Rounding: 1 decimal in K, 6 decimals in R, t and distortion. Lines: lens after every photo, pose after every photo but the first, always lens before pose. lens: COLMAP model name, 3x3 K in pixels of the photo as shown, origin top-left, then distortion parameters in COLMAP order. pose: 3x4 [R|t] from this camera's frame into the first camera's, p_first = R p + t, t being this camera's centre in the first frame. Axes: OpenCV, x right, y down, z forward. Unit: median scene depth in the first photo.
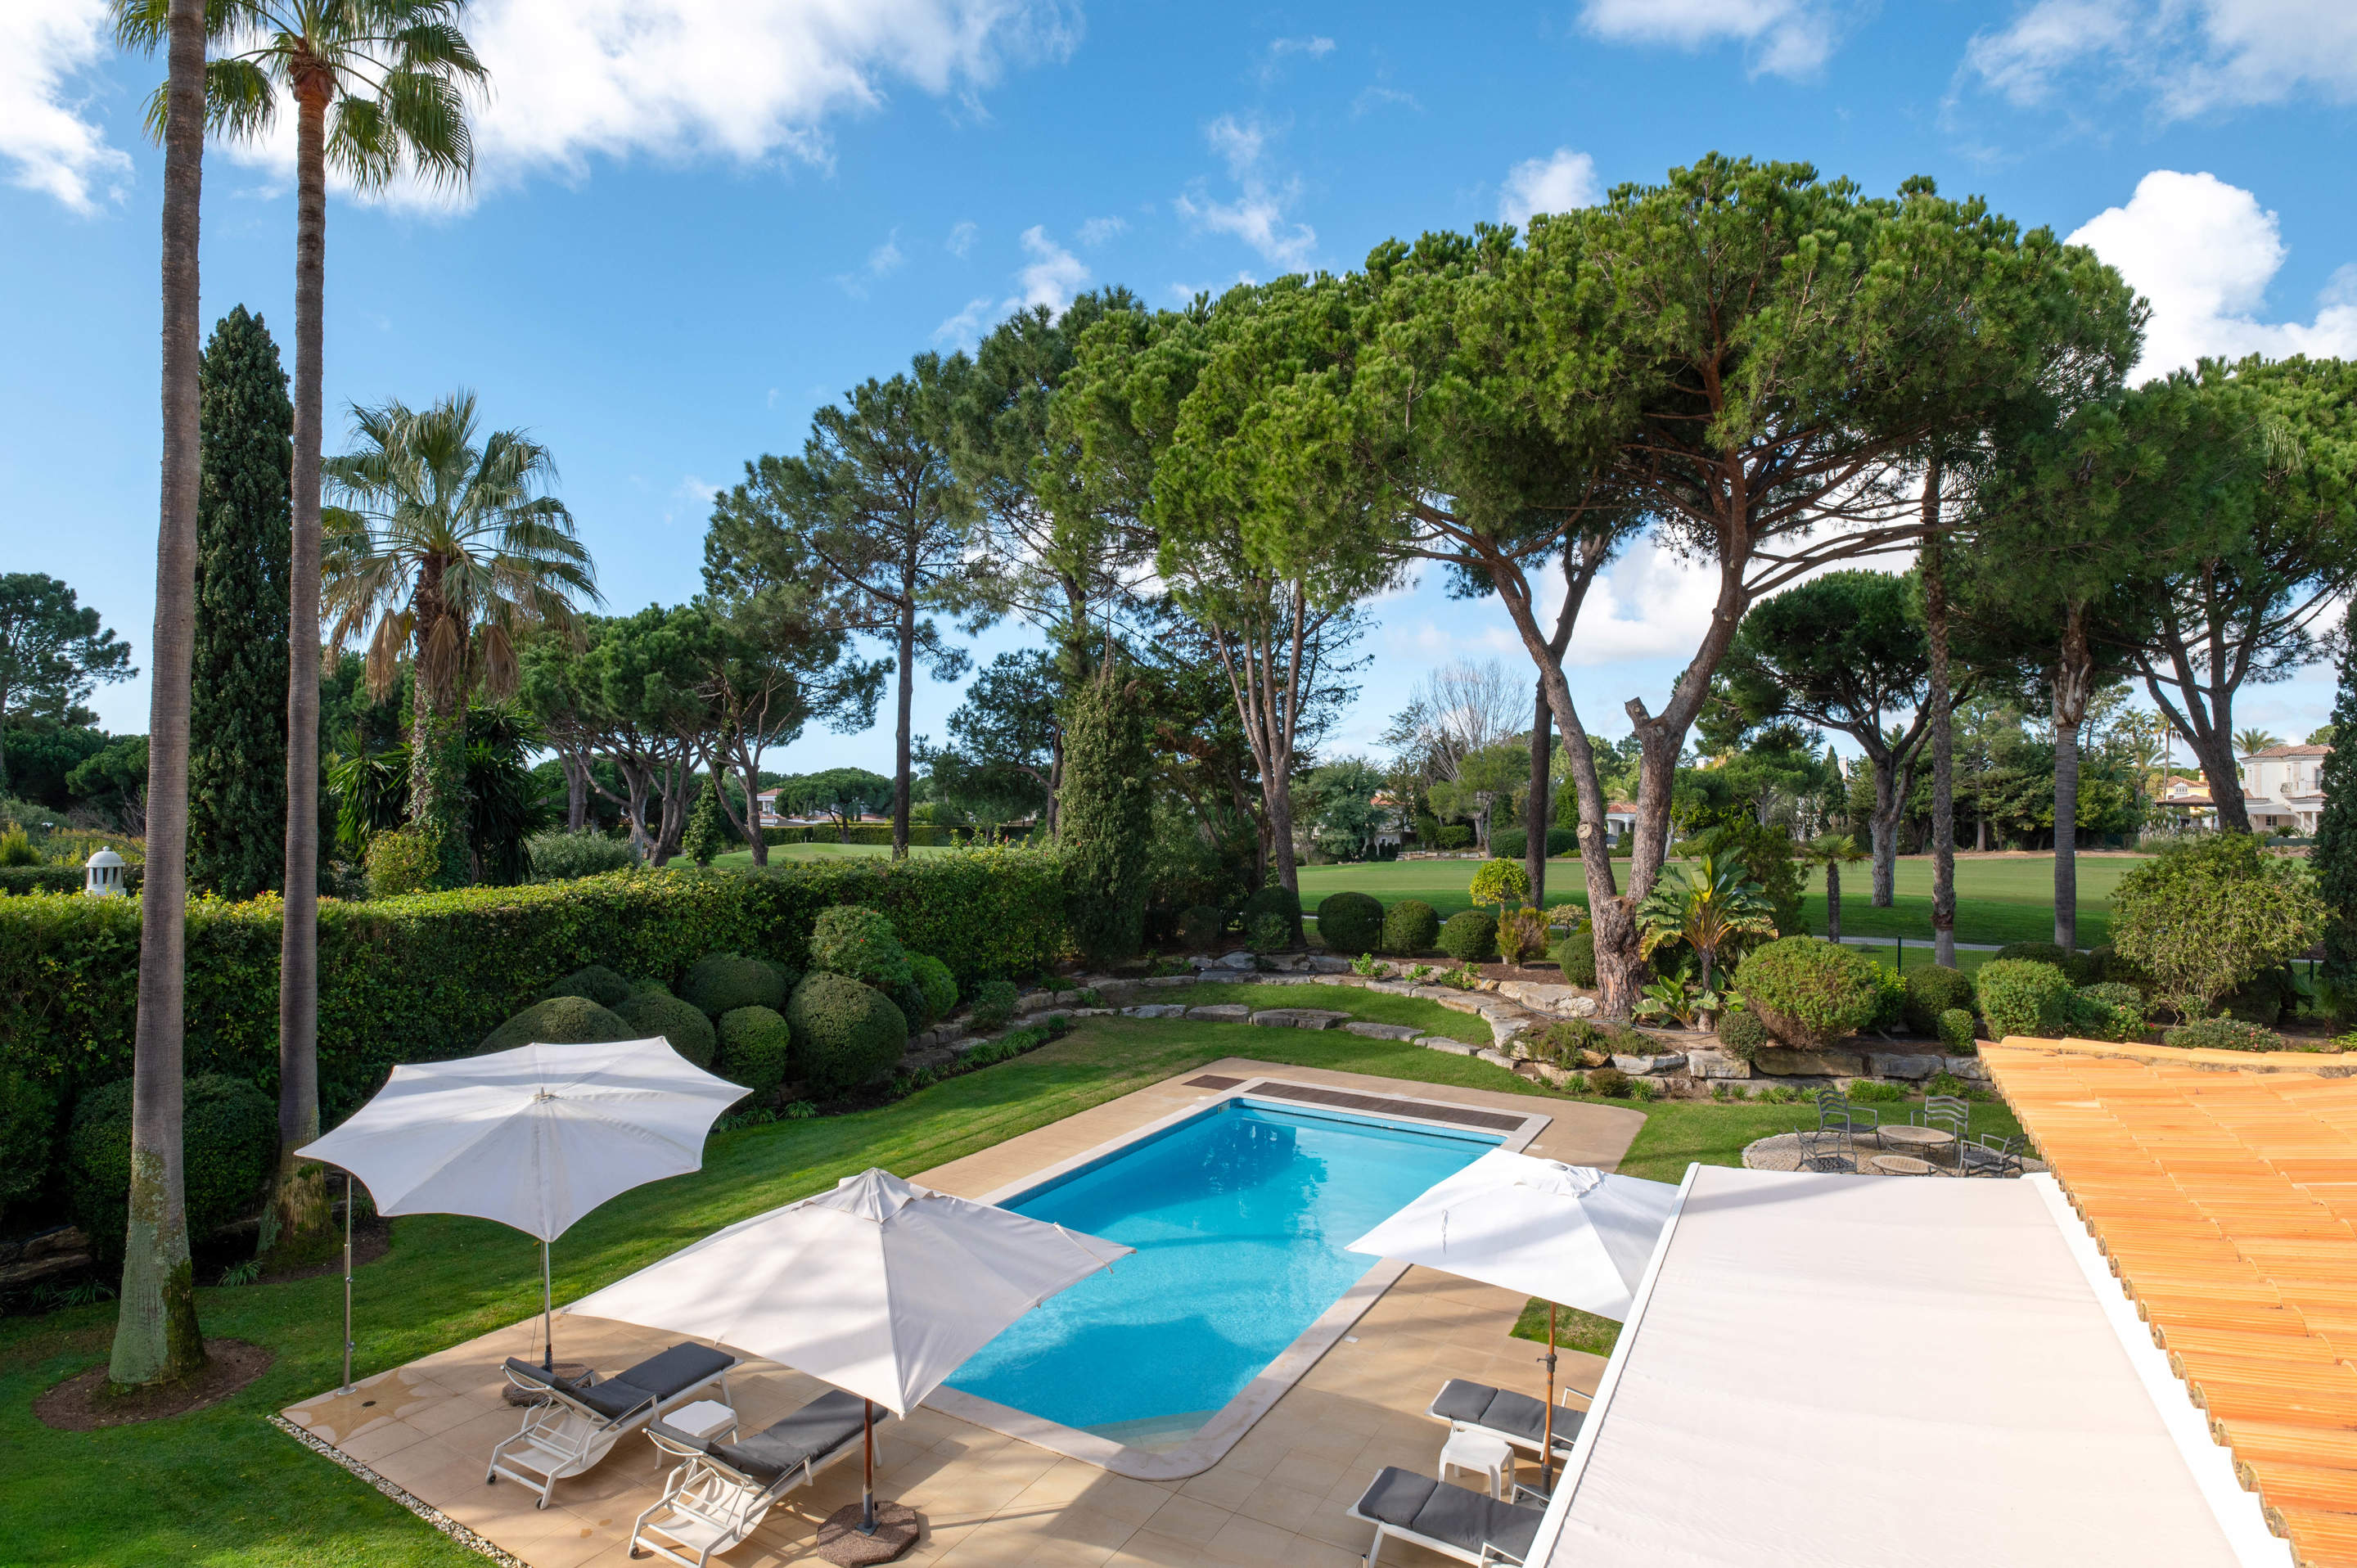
lens RADIAL K [[1164.7, 0, 1177.0], [0, 1164.7, 795.5], [0, 0, 1]] dist [-0.024731, -0.003206]
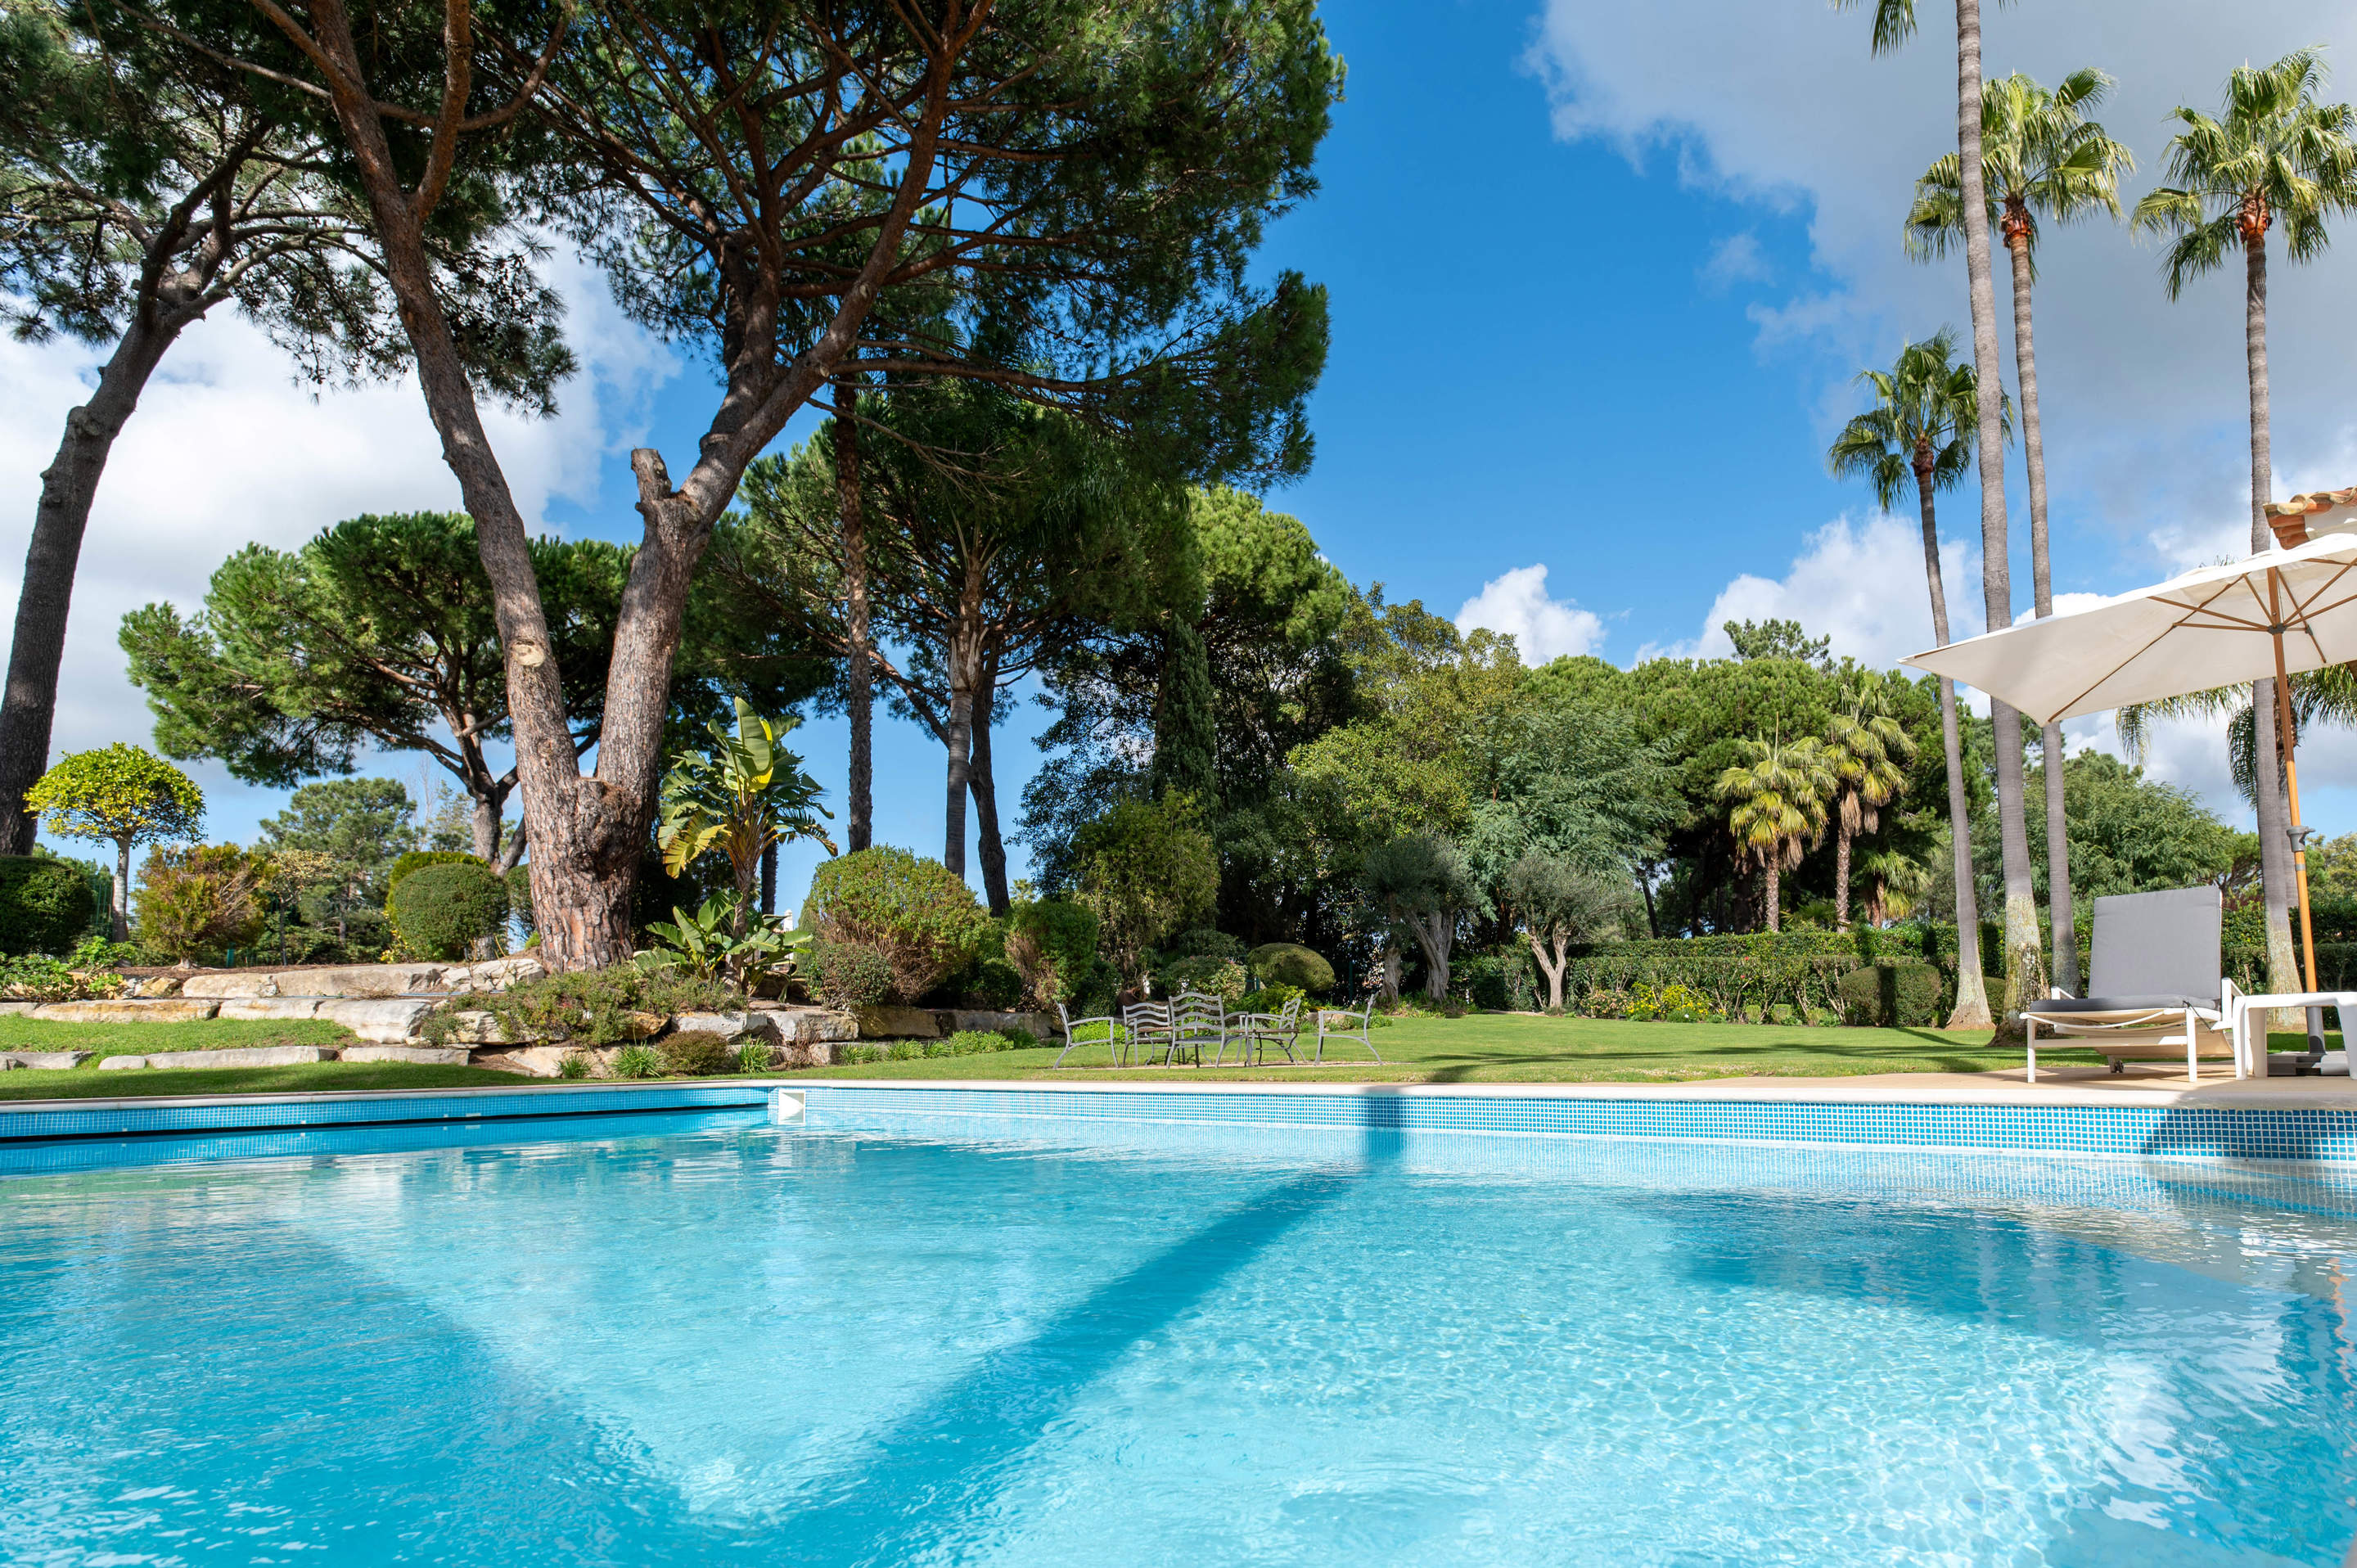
lens RADIAL K [[1328.0, 0, 1361.1], [0, 1328.0, 928.1], [0, 0, 1]] dist [-0.004213, 0.000720]
pose [[0.189963, 0.079614, 0.978558, -0.171951], [0.004881, 0.996618, -0.082031, 0.204260], [-0.981779, 0.020359, 0.188931, 0.474471]]
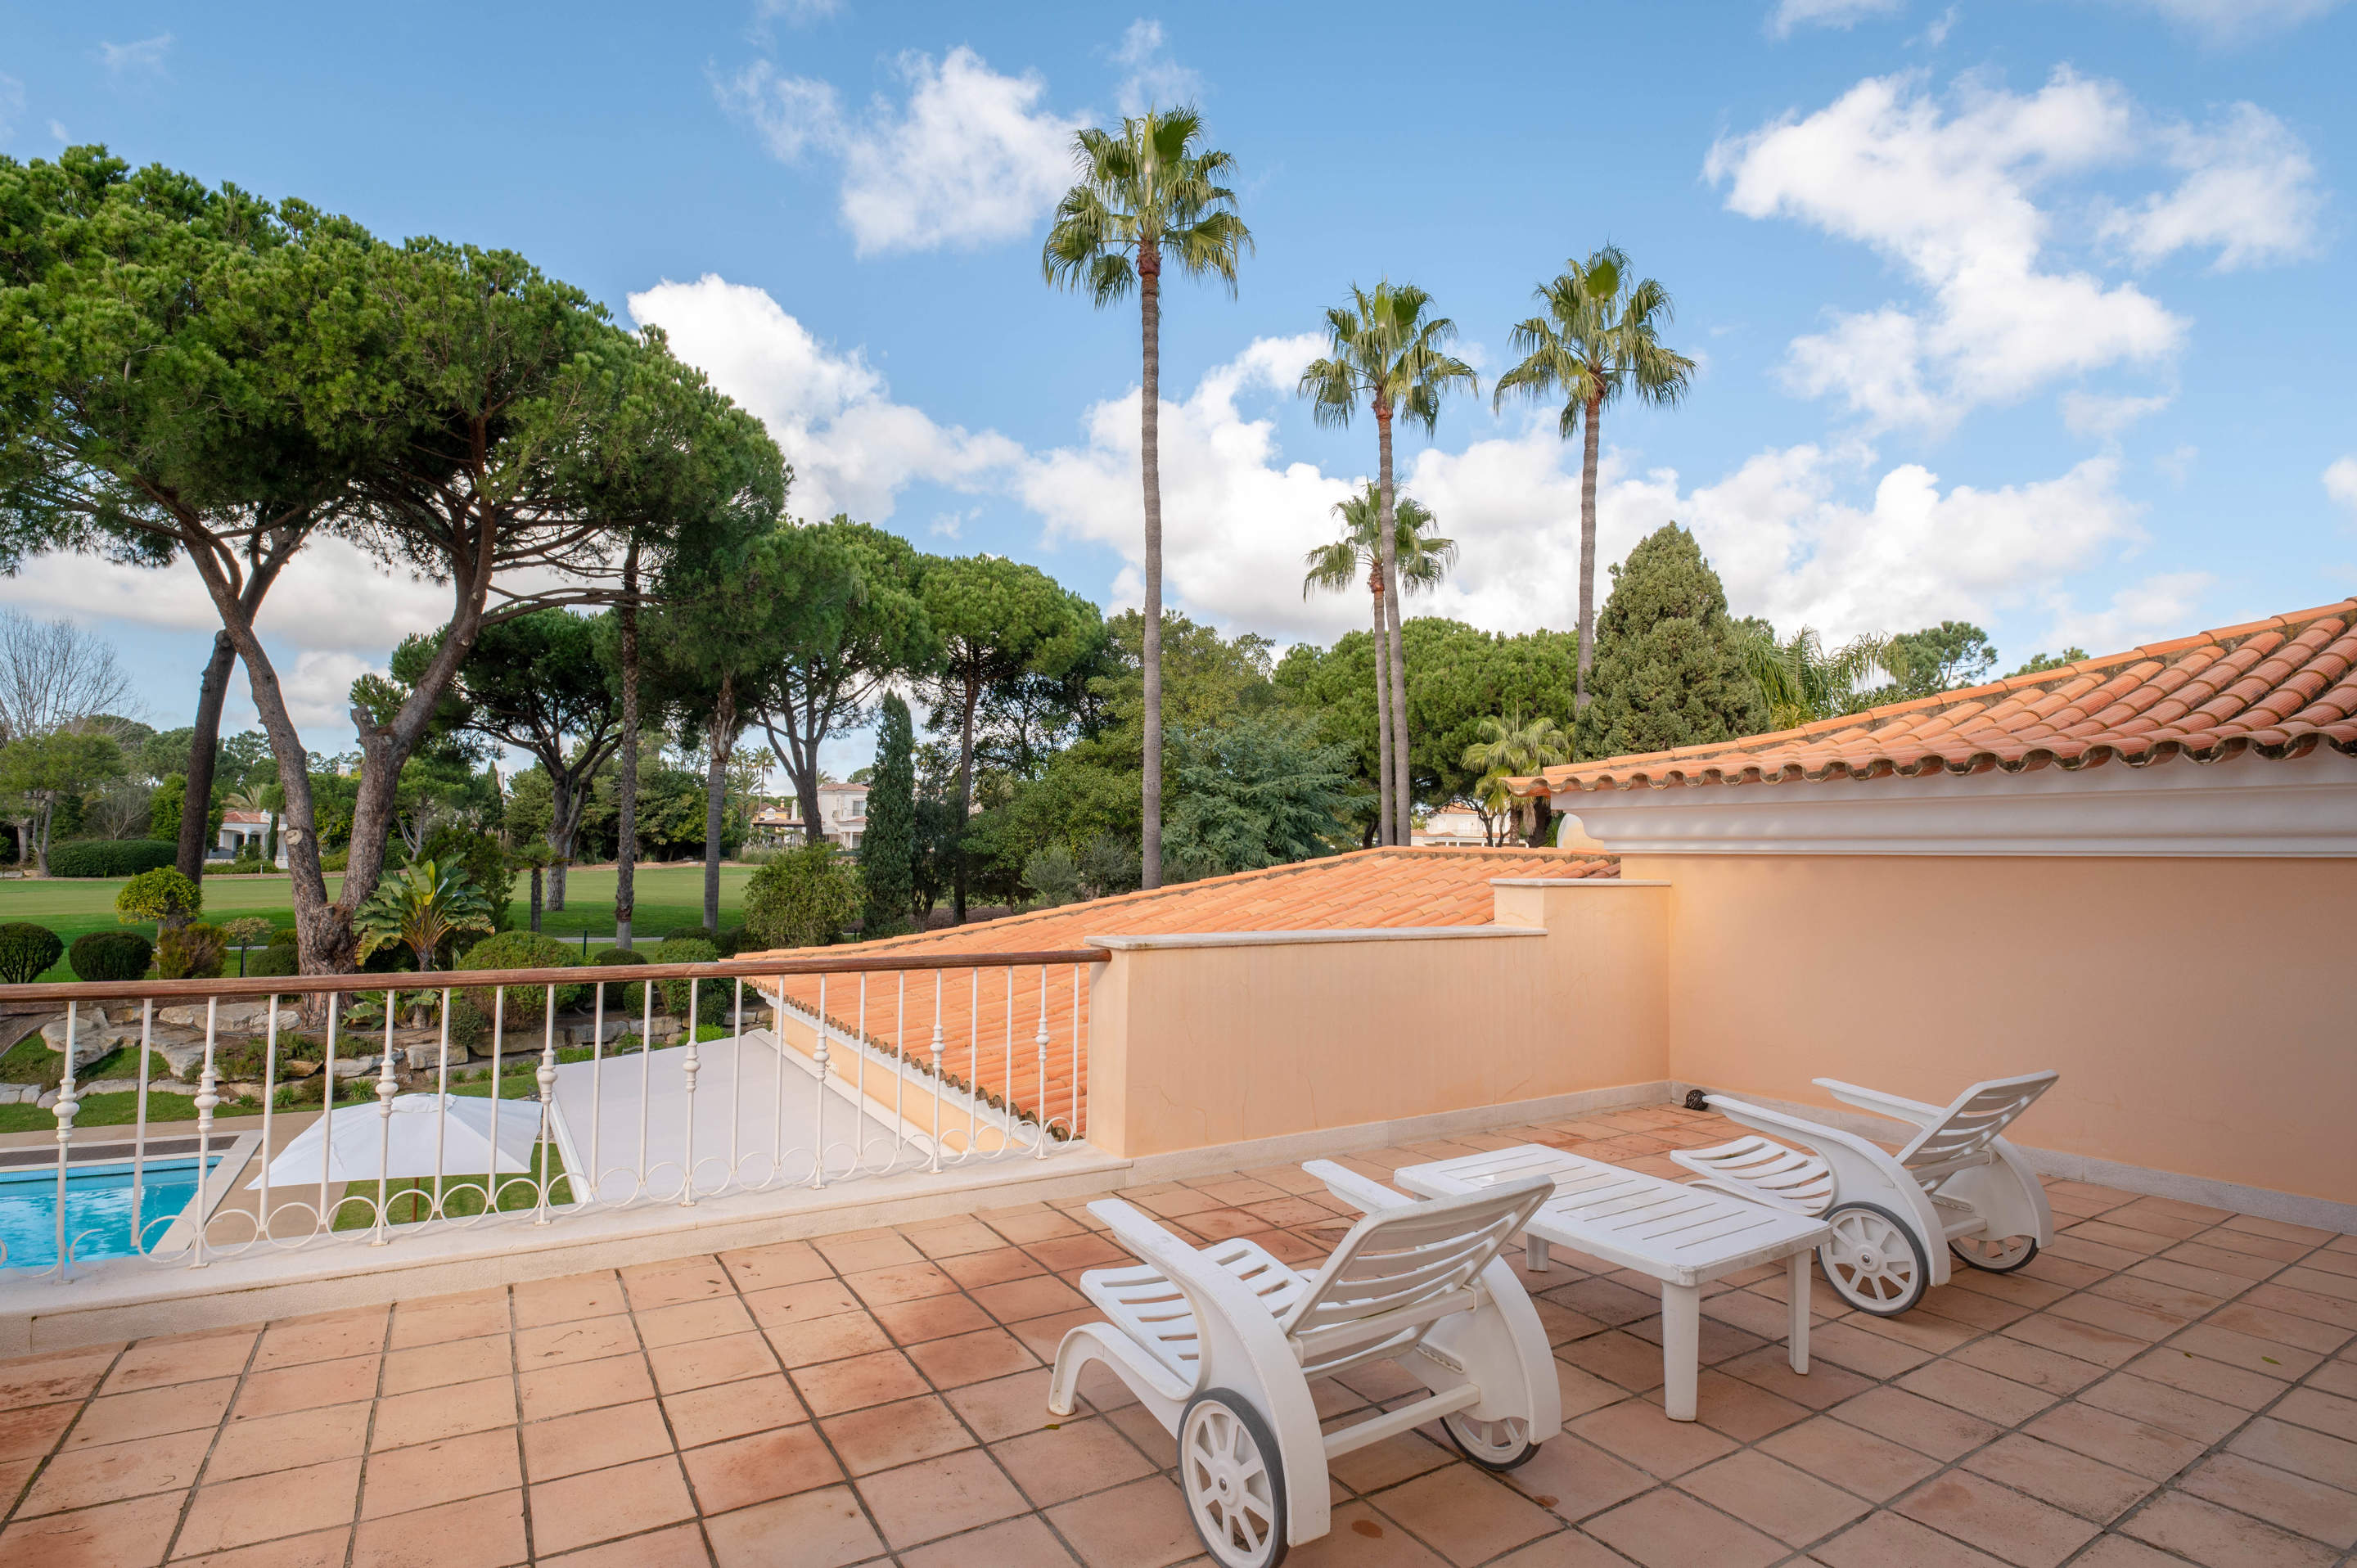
lens RADIAL K [[1164.7, 0, 1195.1], [0, 1164.7, 783.7], [0, 0, 1]] dist [-0.024731, -0.003206]
pose [[0.472566, 0.049020, 0.879931, -0.129007], [-0.027949, 0.998783, -0.040631, 0.004145], [-0.880852, -0.005392, 0.473361, -0.106474]]
